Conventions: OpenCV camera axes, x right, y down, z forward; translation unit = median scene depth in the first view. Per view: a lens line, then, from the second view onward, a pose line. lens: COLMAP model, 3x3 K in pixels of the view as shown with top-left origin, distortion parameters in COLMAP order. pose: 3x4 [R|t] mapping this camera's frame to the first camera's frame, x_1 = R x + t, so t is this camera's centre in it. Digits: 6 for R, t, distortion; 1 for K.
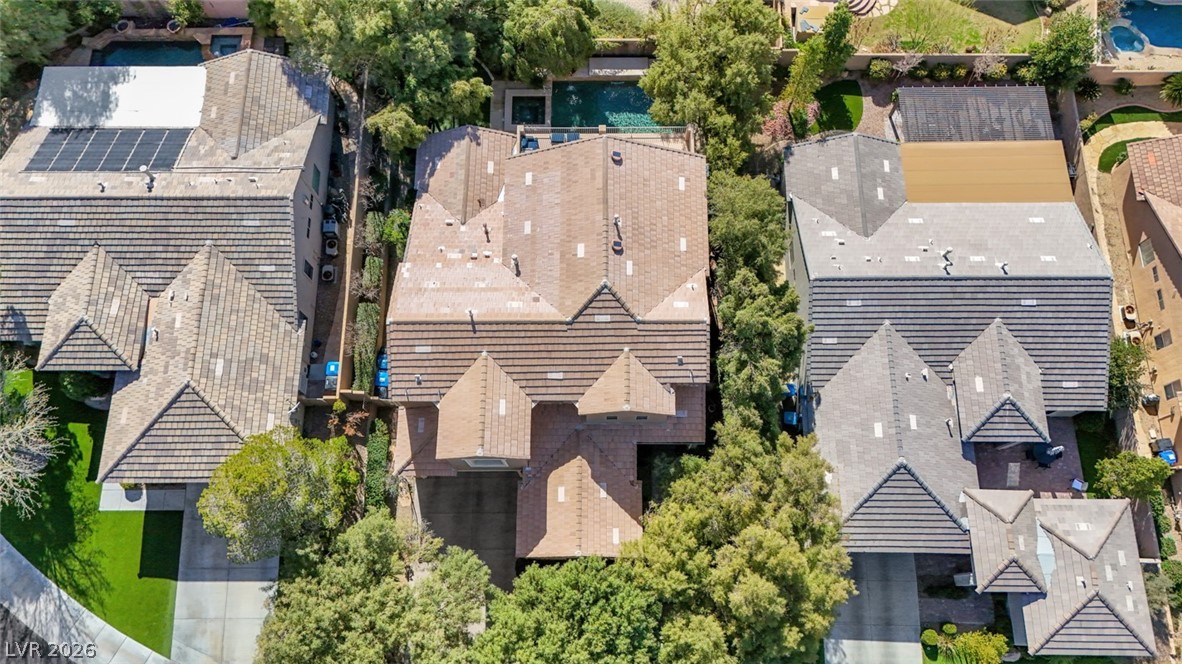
lens RADIAL K [[868.5, 0, 593.0], [0, 868.5, 337.7], [0, 0, 1]] dist [0.069895, -0.064972]
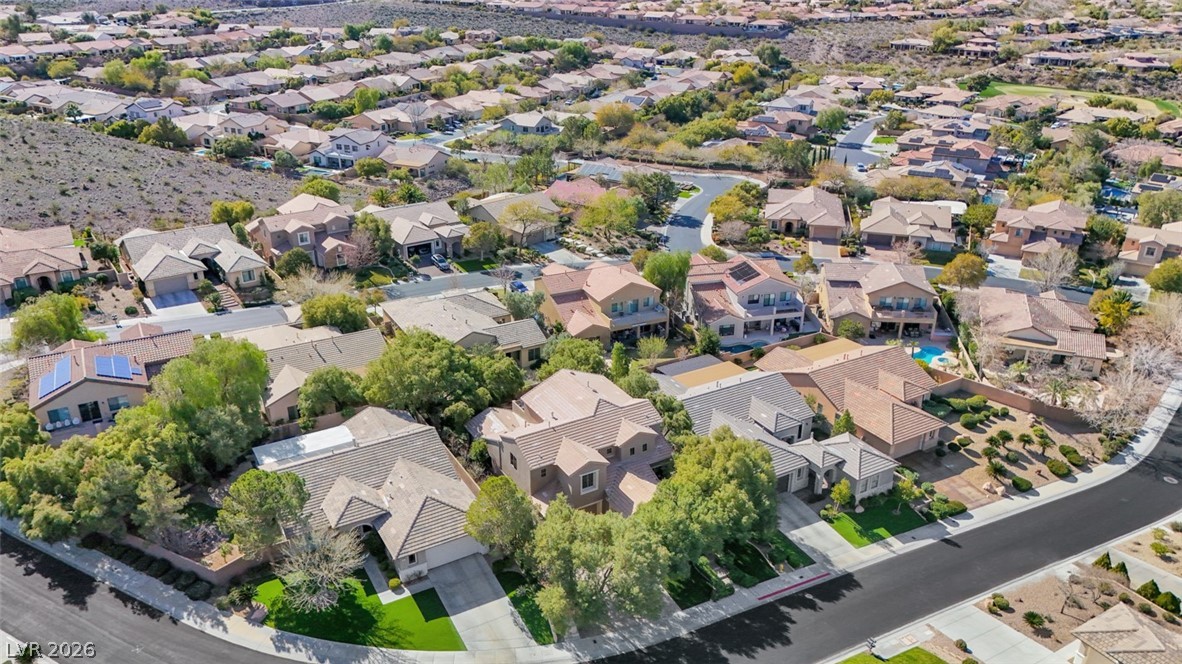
lens RADIAL K [[868.5, 0, 593.0], [0, 868.5, 337.7], [0, 0, 1]] dist [0.069895, -0.064972]
pose [[0.863335, -0.191348, 0.466946, -0.909332], [0.475682, 0.617484, -0.626450, 1.101135], [-0.168462, 0.762955, 0.624116, -0.419344]]
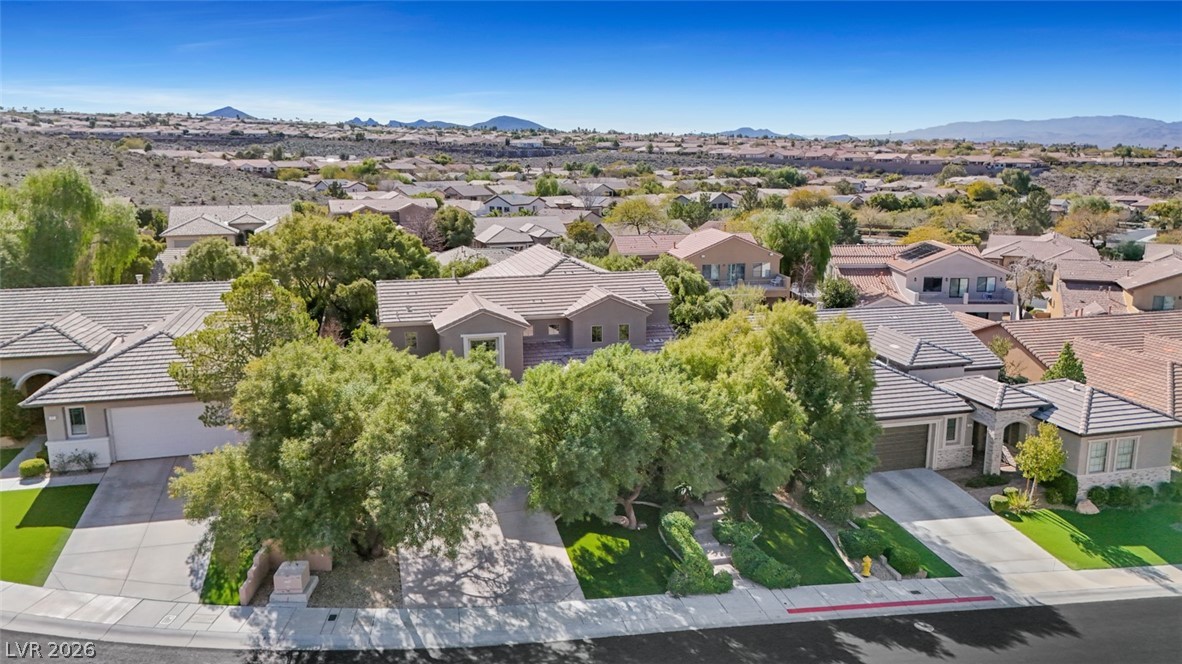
lens RADIAL K [[868.5, 0, 593.0], [0, 868.5, 337.7], [0, 0, 1]] dist [0.069895, -0.064972]
pose [[0.967659, -0.042513, 0.248655, -0.235259], [0.237124, 0.489615, -0.839077, 0.938503], [-0.086073, 0.870902, 0.483861, 0.480667]]
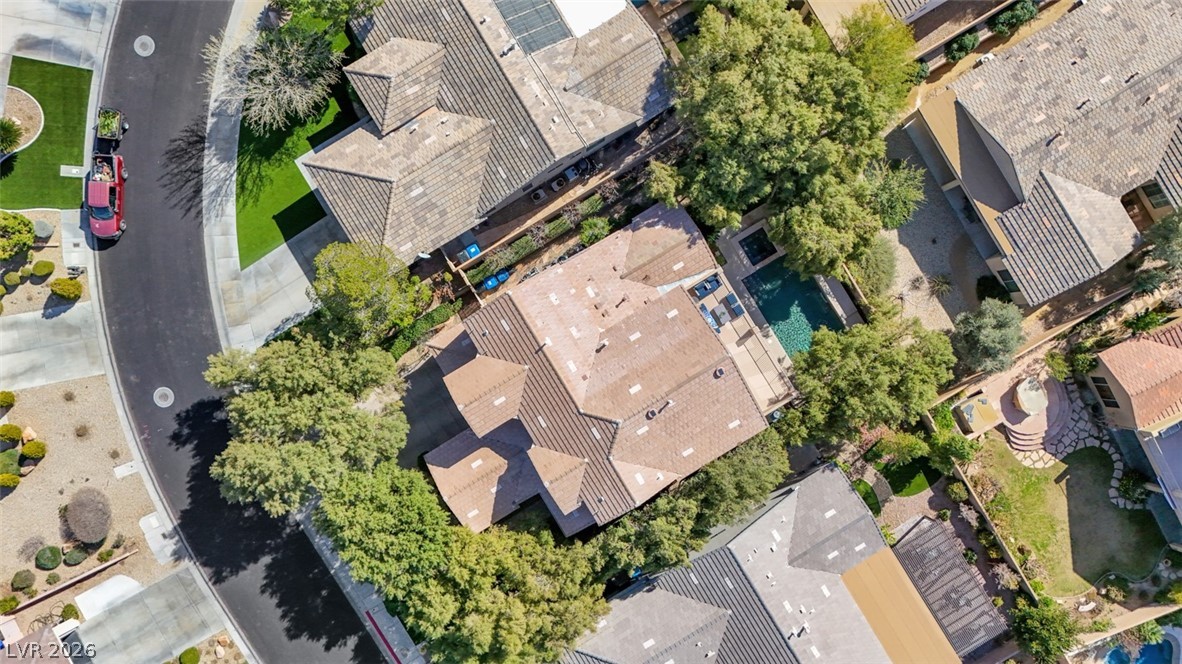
lens RADIAL K [[868.5, 0, 593.0], [0, 868.5, 337.7], [0, 0, 1]] dist [0.069895, -0.064972]
pose [[0.522822, 0.852435, 0.003500, -0.109140], [-0.816581, 0.499645, 0.289051, -0.432135], [0.244648, -0.153980, 0.957307, -0.193973]]
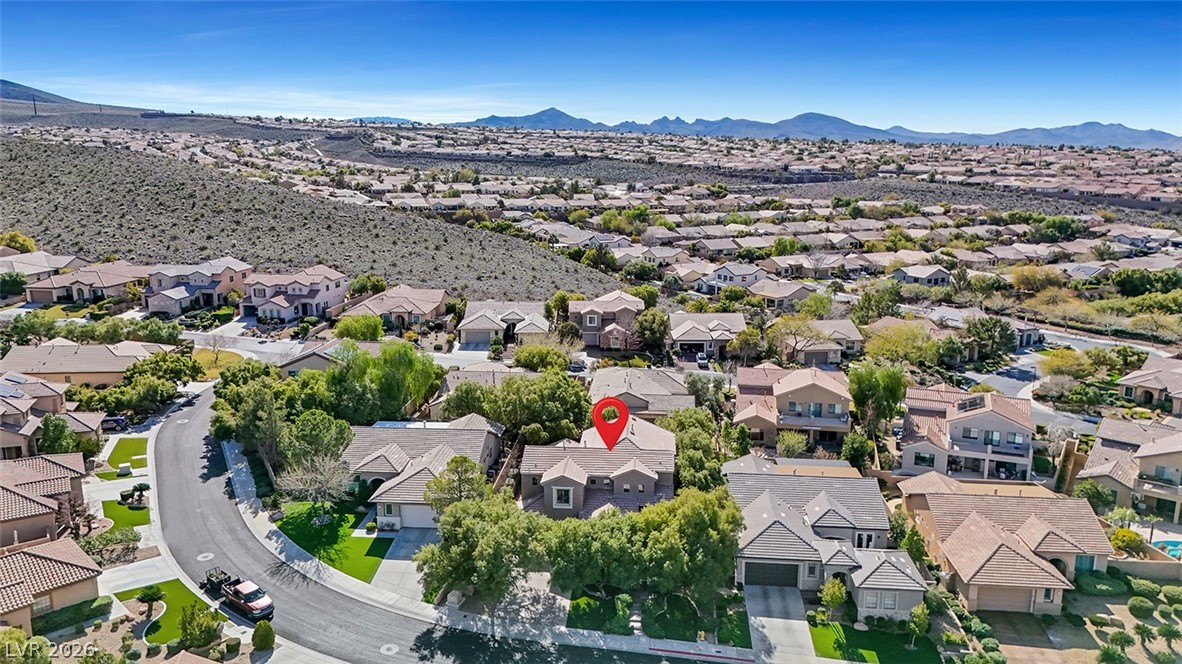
lens RADIAL K [[868.5, 0, 593.0], [0, 868.5, 337.7], [0, 0, 1]] dist [0.069895, -0.064972]
pose [[0.996404, 0.033874, -0.077667, 0.084474], [-0.084165, 0.501561, -0.861019, 1.597200], [0.009789, 0.864459, 0.502608, -0.300830]]
